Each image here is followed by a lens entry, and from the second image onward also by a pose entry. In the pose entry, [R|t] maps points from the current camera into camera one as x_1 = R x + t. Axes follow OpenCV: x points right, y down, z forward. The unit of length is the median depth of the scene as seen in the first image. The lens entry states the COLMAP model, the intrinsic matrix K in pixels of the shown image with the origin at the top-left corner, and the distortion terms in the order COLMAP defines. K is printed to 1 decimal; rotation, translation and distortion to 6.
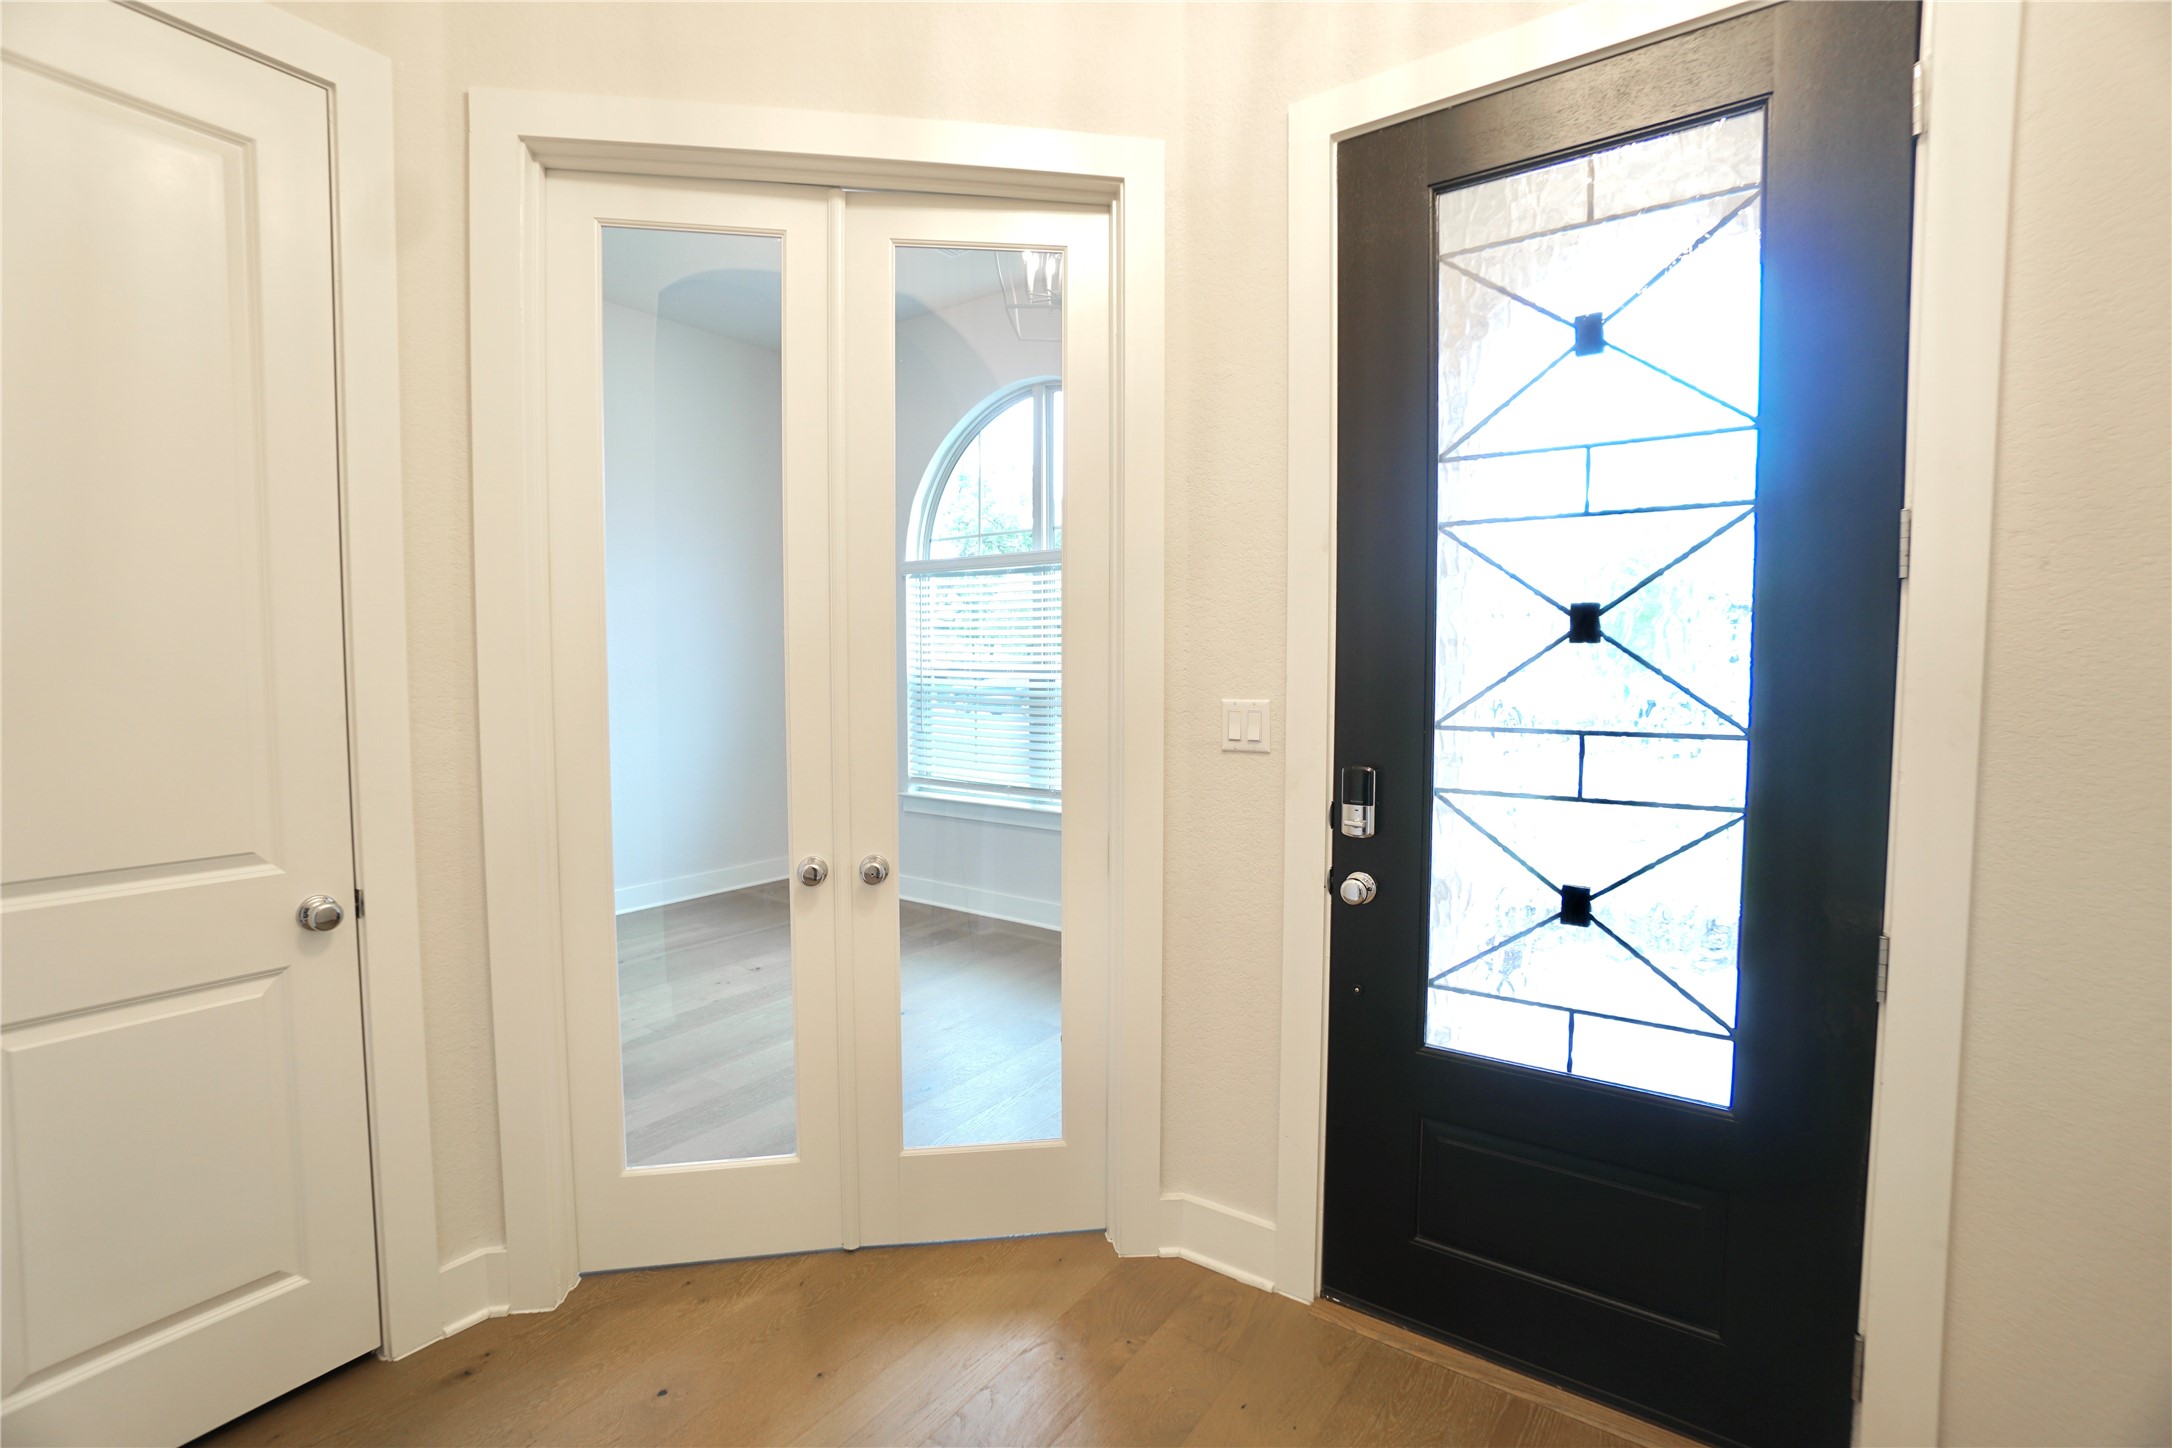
lens RADIAL K [[946.7, 0, 1090.2], [0, 946.7, 716.2], [0, 0, 1]] dist [-0.021769, 0.000175]
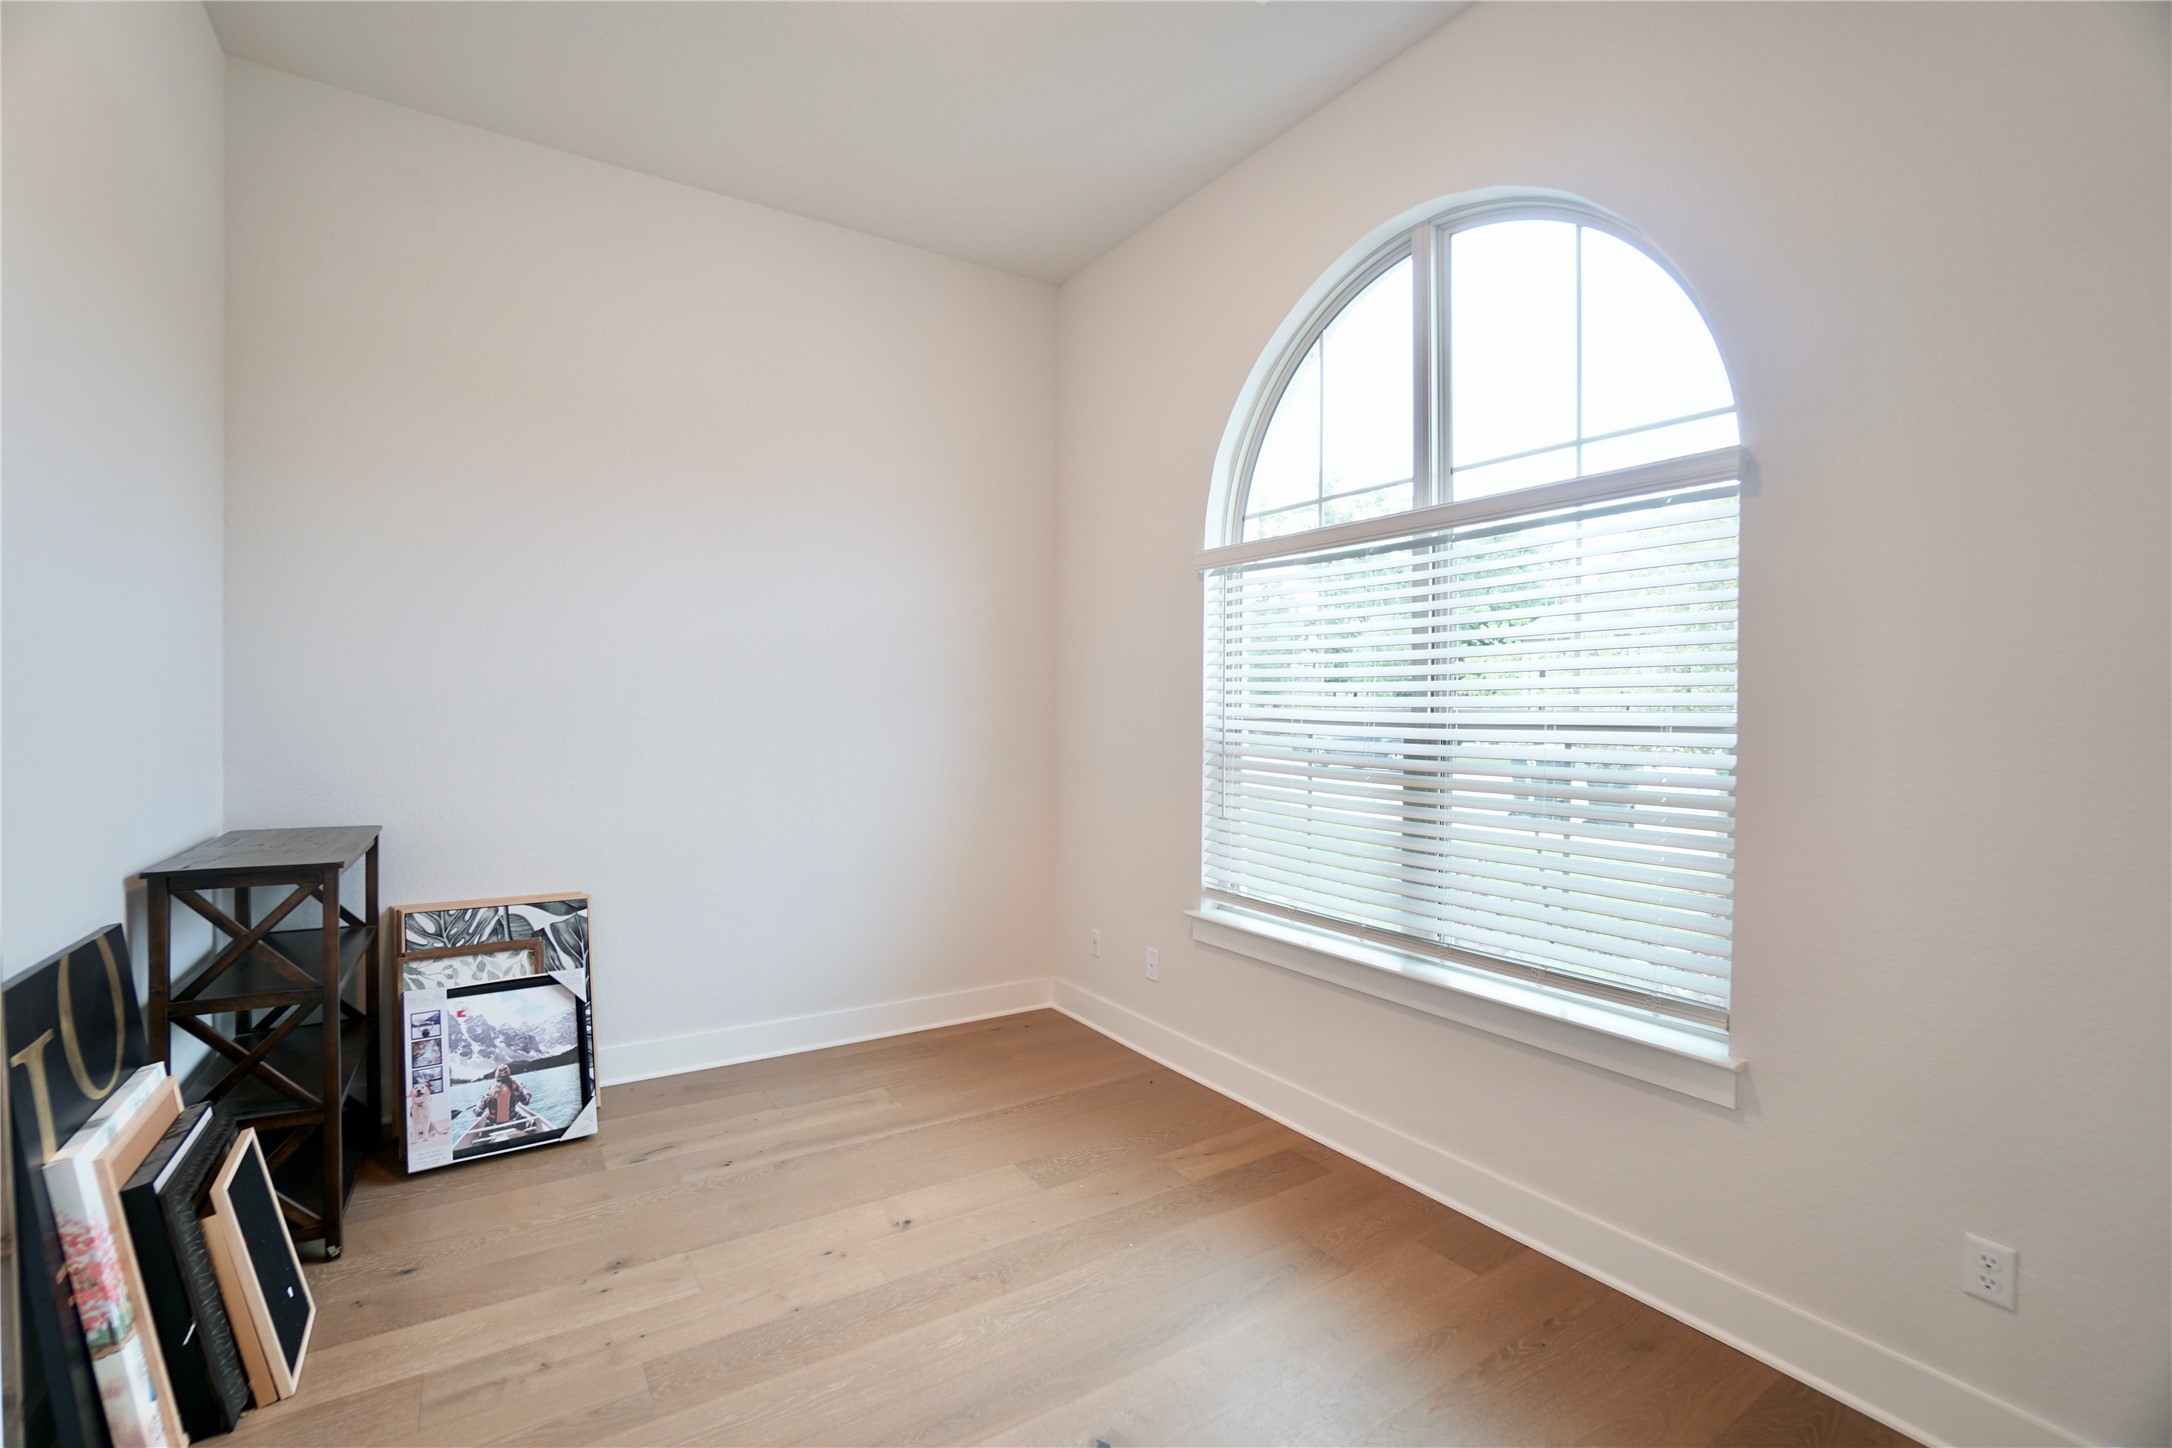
lens RADIAL K [[946.7, 0, 1086.1], [0, 946.7, 715.2], [0, 0, 1]] dist [-0.021769, 0.000175]
pose [[0.923849, 0.010813, -0.382605, -0.022447], [-0.030665, 0.998479, -0.045826, -0.020045], [0.381527, 0.054069, 0.922775, 0.382255]]
